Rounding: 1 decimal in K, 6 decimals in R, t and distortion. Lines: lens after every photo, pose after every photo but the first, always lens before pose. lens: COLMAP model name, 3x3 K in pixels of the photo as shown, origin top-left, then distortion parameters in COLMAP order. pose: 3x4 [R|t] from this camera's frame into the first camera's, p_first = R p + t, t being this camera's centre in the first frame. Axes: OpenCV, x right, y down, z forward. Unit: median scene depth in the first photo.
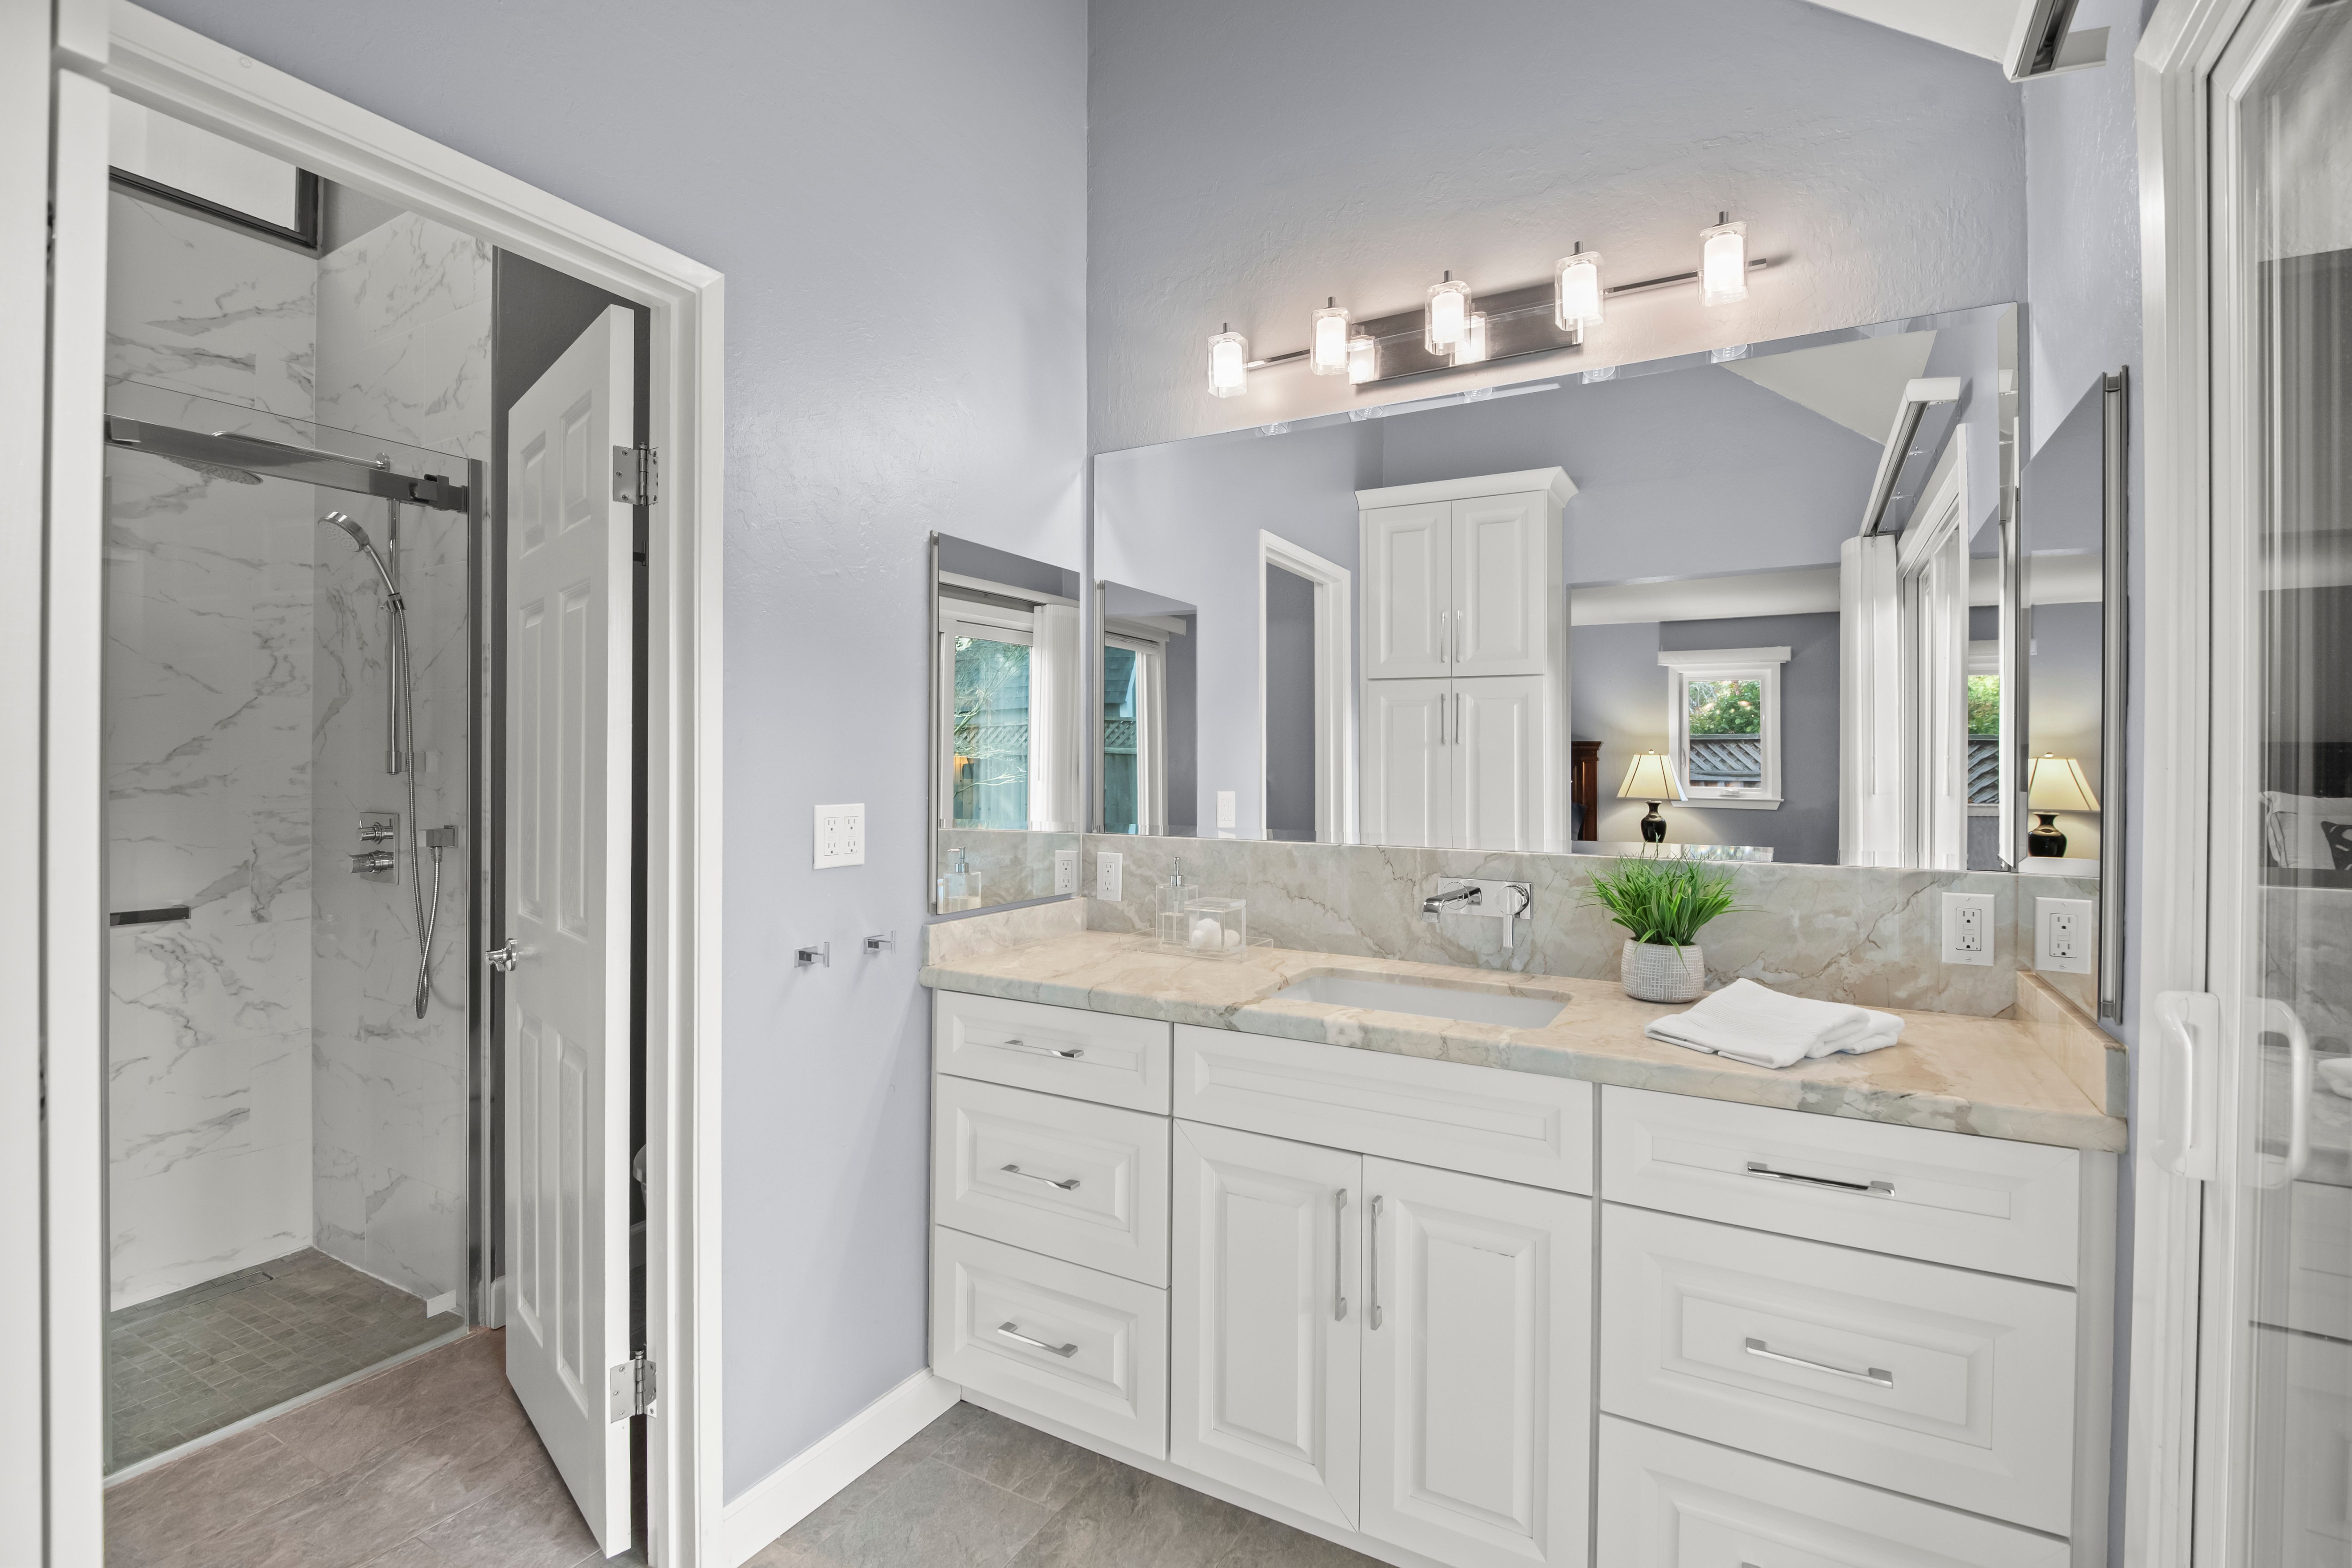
lens RADIAL K [[1065.2, 0, 1179.1], [0, 1065.2, 767.2], [0, 0, 1]] dist [0.023772, -0.025319]
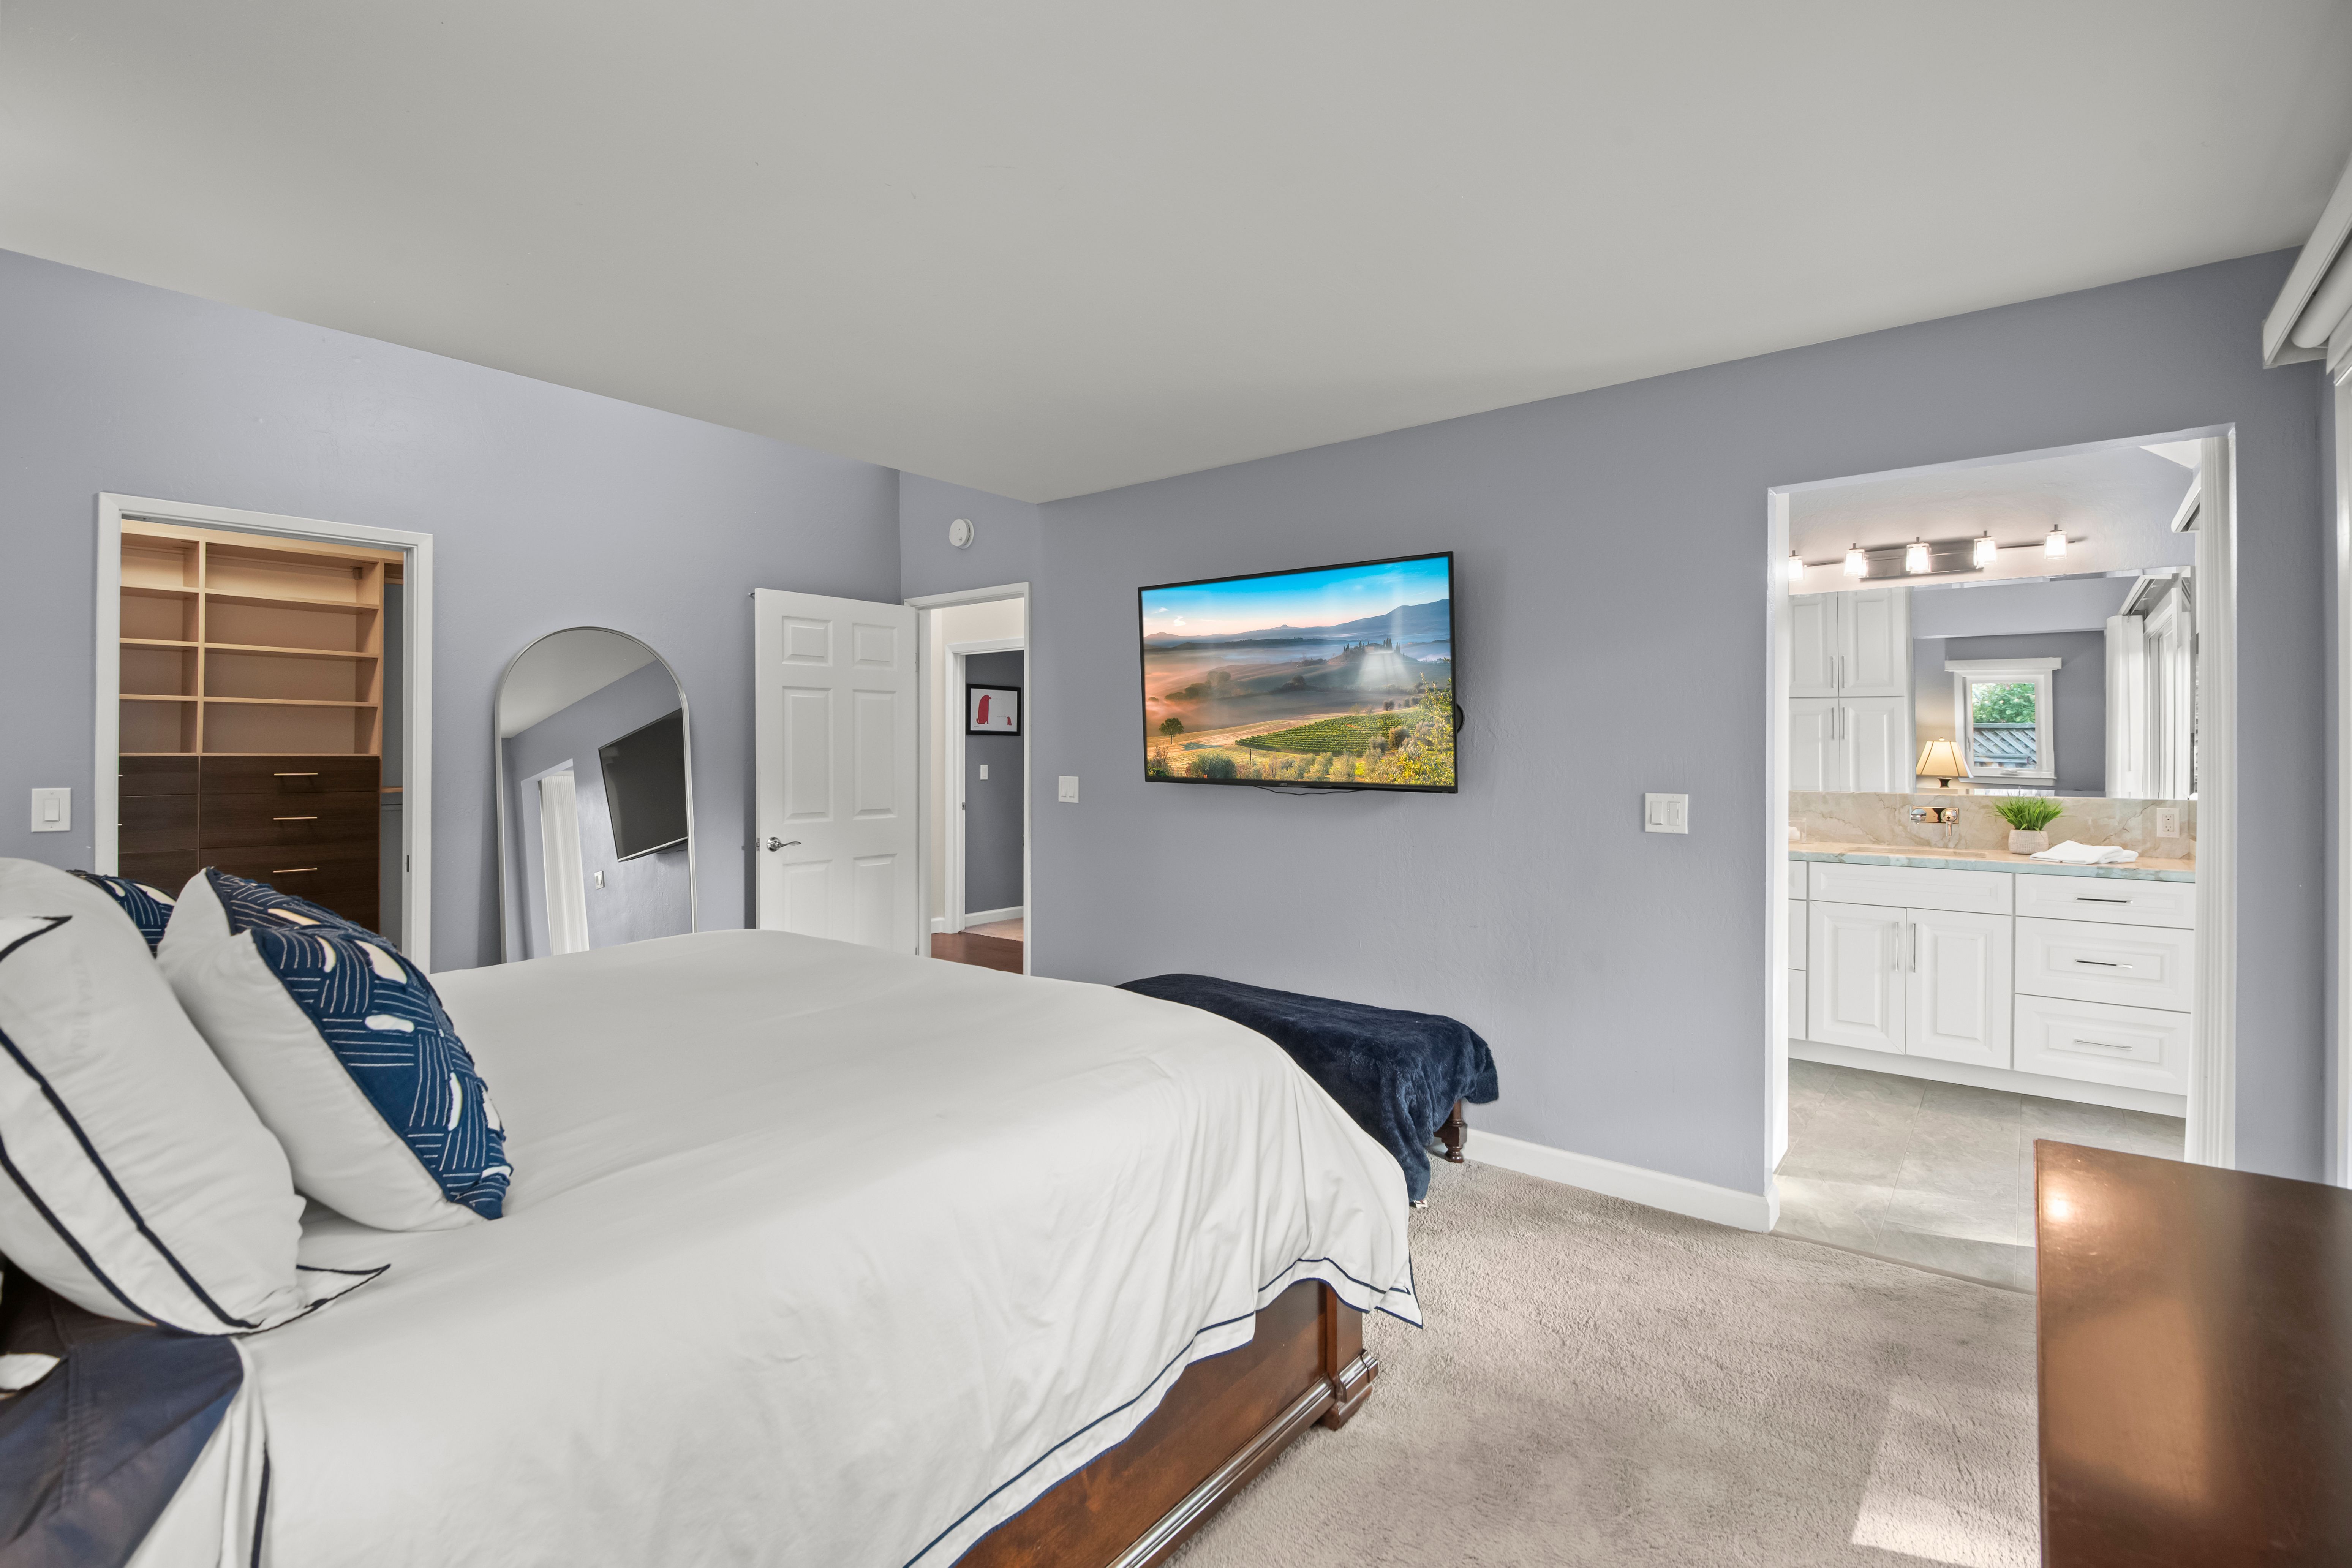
lens RADIAL K [[1071.6, 0, 1176.7], [0, 1071.6, 760.5], [0, 0, 1]] dist [-0.000280, -0.009720]
pose [[0.987454, -0.004380, -0.157845, -0.547199], [0.005817, 0.999946, 0.008646, -0.011783], [0.157799, -0.009456, 0.987426, -0.859705]]
